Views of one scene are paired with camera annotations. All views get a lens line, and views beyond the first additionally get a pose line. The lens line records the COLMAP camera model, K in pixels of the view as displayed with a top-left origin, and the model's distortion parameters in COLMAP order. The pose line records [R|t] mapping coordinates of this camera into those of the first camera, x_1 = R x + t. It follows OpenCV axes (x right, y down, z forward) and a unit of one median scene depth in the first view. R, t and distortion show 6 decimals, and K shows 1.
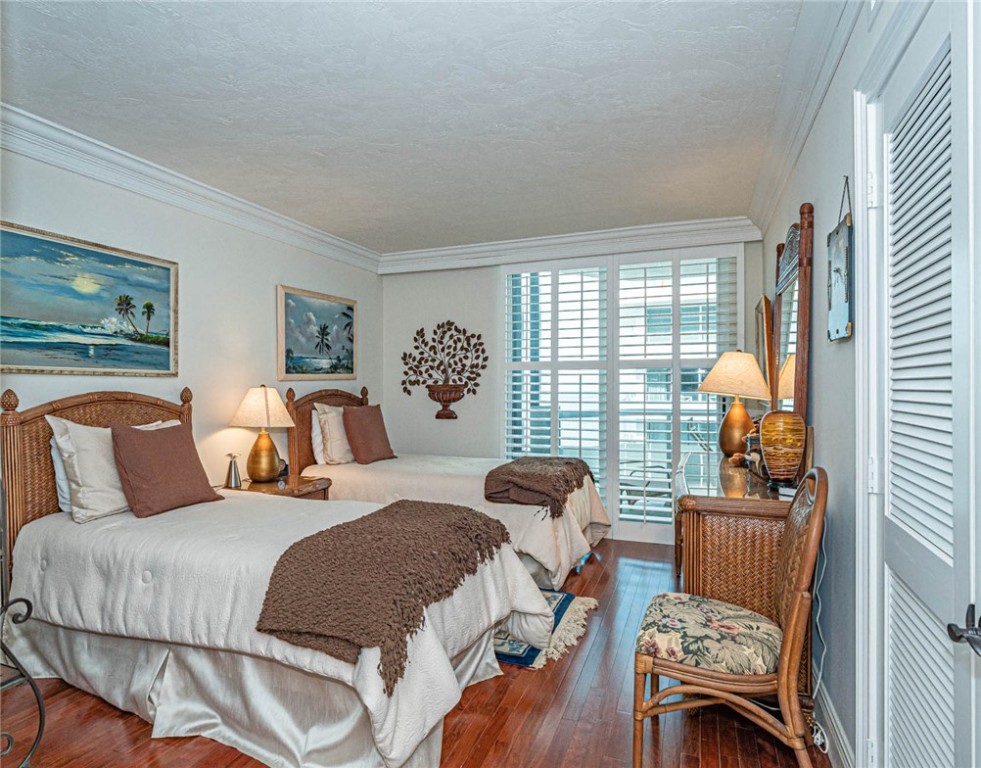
lens RADIAL K [[594.1, 0, 490.5], [0, 594.1, 384.0], [0, 0, 1]] dist [0.000616, 0.000031]
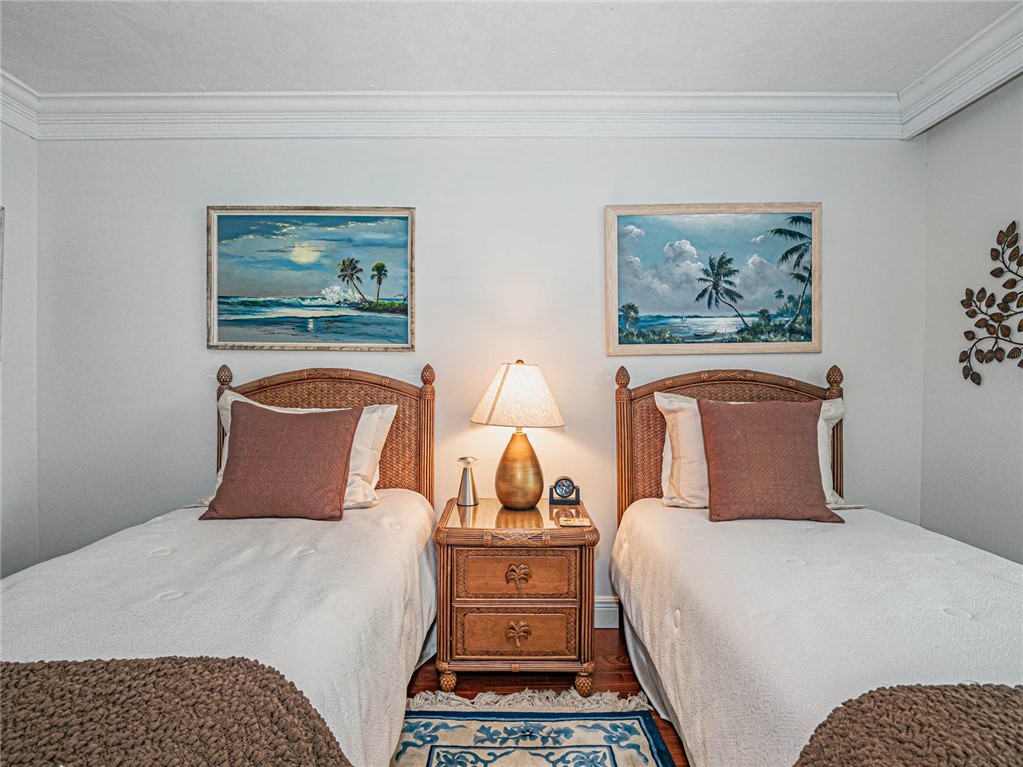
lens RADIAL K [[503.2, 0, 503.0], [0, 503.2, 383.6], [0, 0, 1]] dist [-0.000682, -0.011215]
pose [[0.336681, 0.009546, -0.941570, 0.148128], [-0.002361, 0.999954, 0.009294, 0.024866], [0.941616, -0.000906, 0.336688, 0.892089]]
